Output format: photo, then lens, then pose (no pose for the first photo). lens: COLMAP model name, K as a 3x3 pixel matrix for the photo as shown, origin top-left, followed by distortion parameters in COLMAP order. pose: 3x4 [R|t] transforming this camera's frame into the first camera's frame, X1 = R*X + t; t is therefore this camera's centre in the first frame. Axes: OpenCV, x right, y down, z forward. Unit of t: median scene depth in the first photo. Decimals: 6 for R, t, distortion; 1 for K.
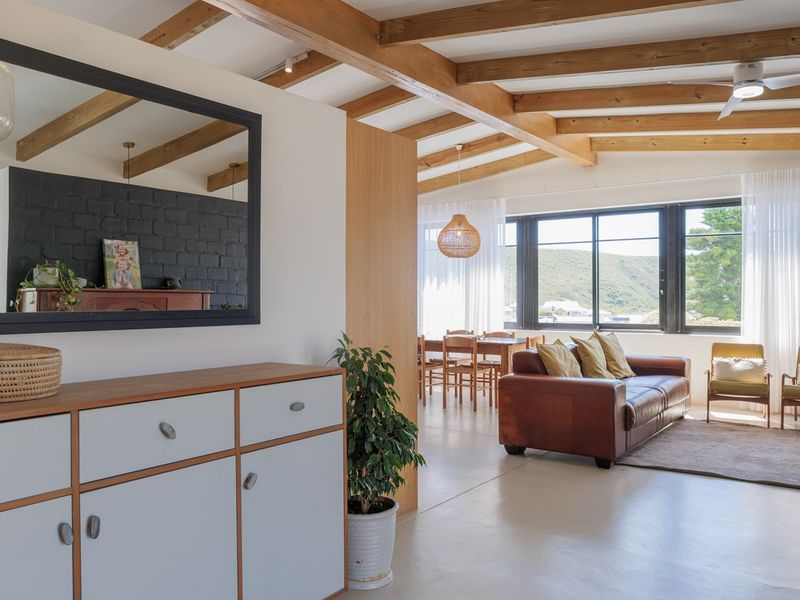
lens RADIAL K [[636.8, 0, 400.0], [0, 636.8, 300.0], [0, 0, 1]] dist [-0.003291, -0.001820]
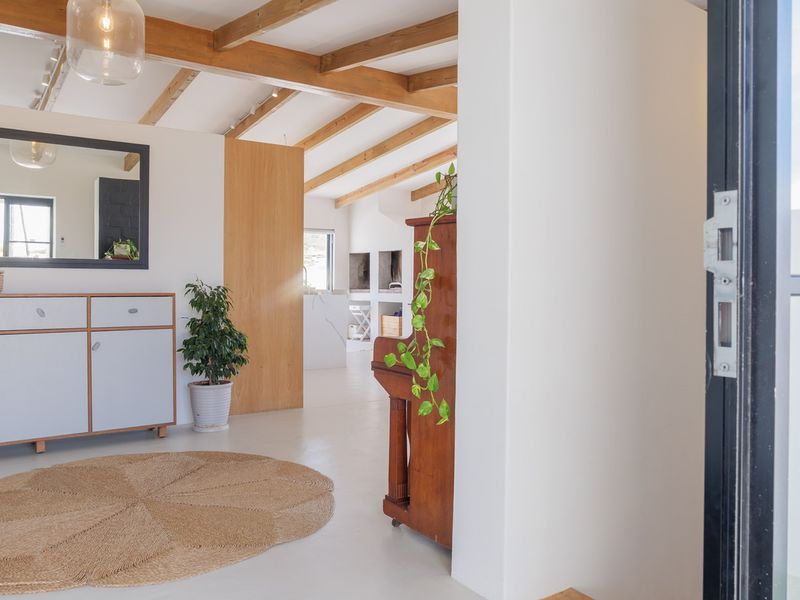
lens RADIAL K [[636.8, 0, 400.0], [0, 636.8, 300.0], [0, 0, 1]] dist [-0.003291, -0.001820]
pose [[0.954074, 0.009454, -0.299422, 0.549637], [-0.002510, 0.999719, 0.023567, 0.045806], [0.299561, -0.021733, 0.953830, -0.246938]]
